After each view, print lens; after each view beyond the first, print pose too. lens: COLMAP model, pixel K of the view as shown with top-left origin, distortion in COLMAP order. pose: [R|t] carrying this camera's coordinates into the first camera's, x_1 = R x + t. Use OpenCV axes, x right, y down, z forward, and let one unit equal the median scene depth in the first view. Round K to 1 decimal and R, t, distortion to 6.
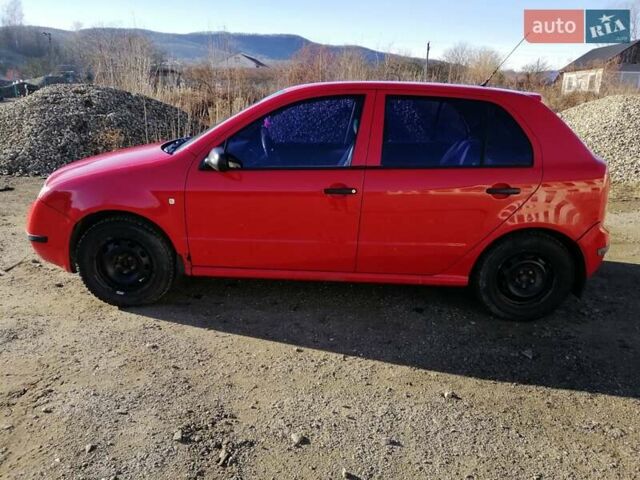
lens RADIAL K [[461.1, 0, 320.0], [0, 461.1, 240.0], [0, 0, 1]] dist [0.073406, -0.068048]
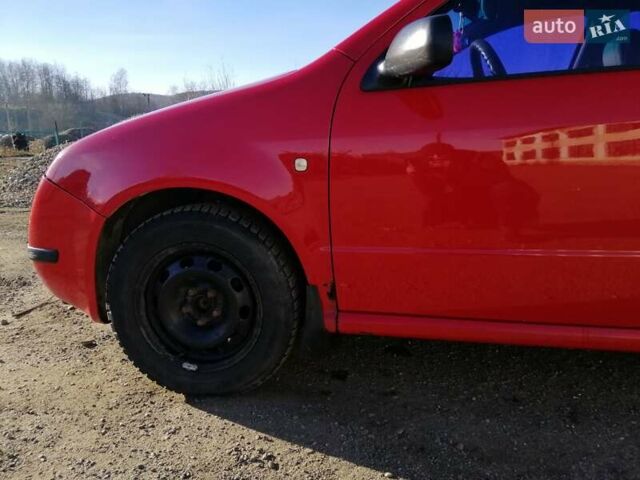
lens RADIAL K [[461.1, 0, 320.0], [0, 461.1, 240.0], [0, 0, 1]] dist [0.073406, -0.068048]
pose [[0.986974, -0.013287, -0.160329, -0.219232], [-0.002528, 0.995180, -0.098037, 0.030849], [0.160859, 0.097165, 0.982183, 0.542638]]
